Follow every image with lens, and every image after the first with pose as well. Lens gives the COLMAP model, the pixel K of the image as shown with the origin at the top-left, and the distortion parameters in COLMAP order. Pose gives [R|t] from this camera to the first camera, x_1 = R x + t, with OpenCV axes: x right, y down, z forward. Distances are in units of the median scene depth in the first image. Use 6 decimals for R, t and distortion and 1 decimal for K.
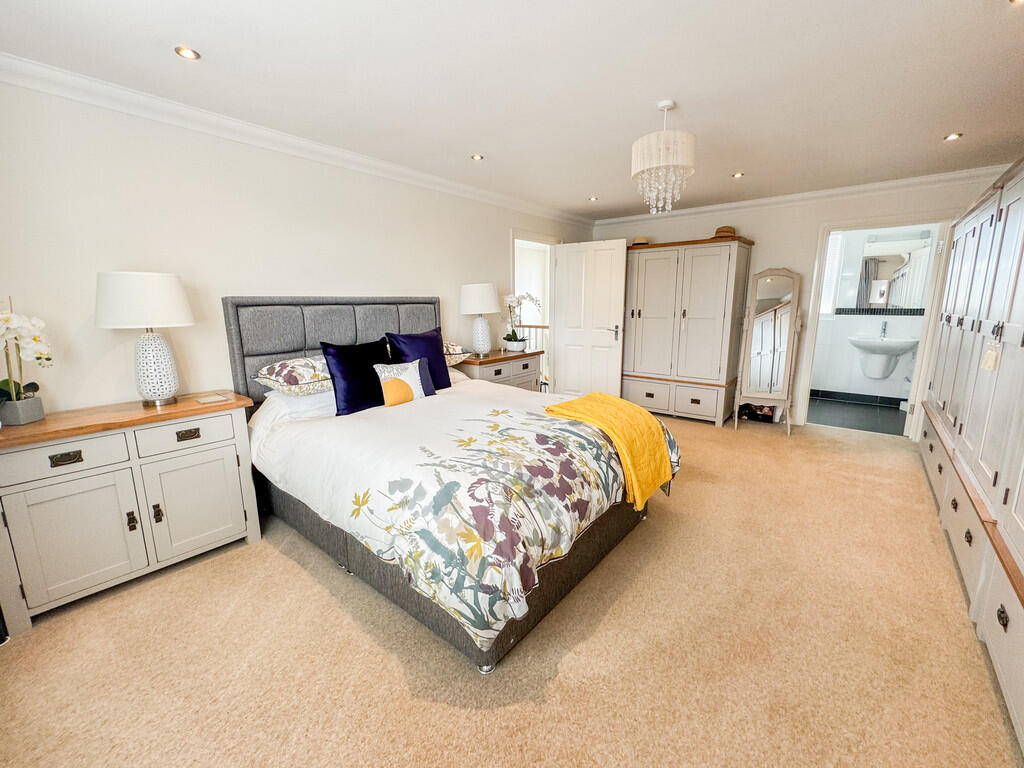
lens RADIAL K [[403.5, 0, 512.0], [0, 403.5, 384.0], [0, 0, 1]] dist [-0.001009, -0.000140]
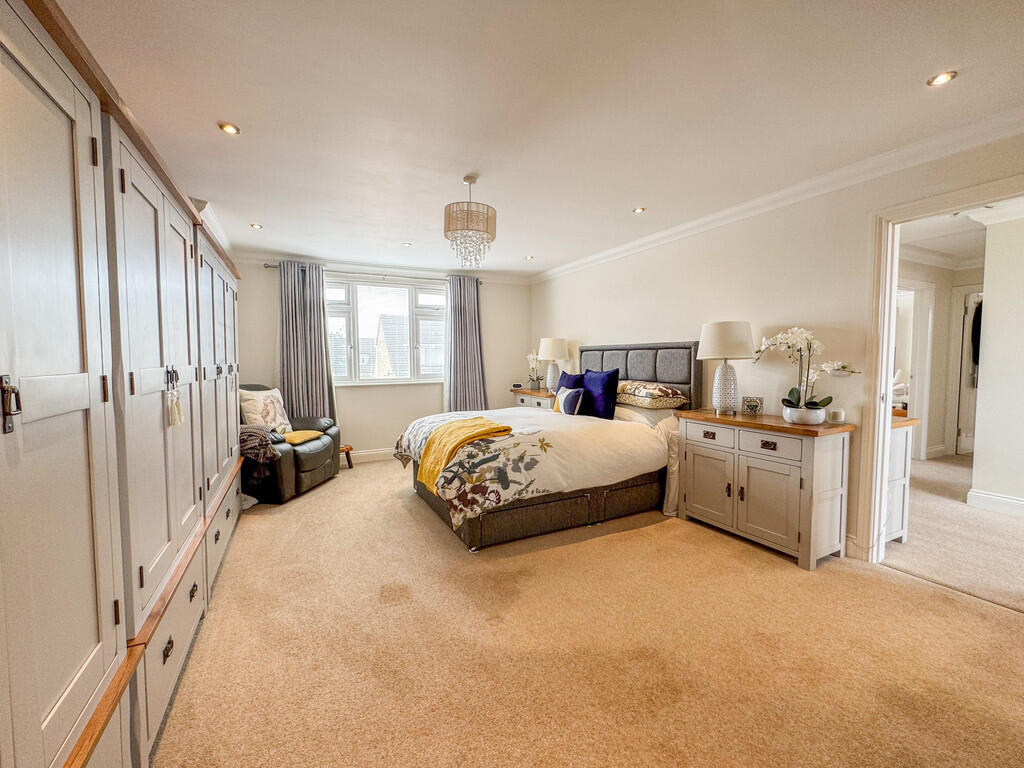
lens RADIAL K [[416.7, 0, 508.3], [0, 416.7, 369.8], [0, 0, 1]] dist [-0.000056, -0.000019]
pose [[-0.391127, 0.069467, -0.917711, 0.794210], [-0.145469, 0.979946, 0.136176, -0.190693], [0.908767, 0.186761, -0.373179, 0.848313]]
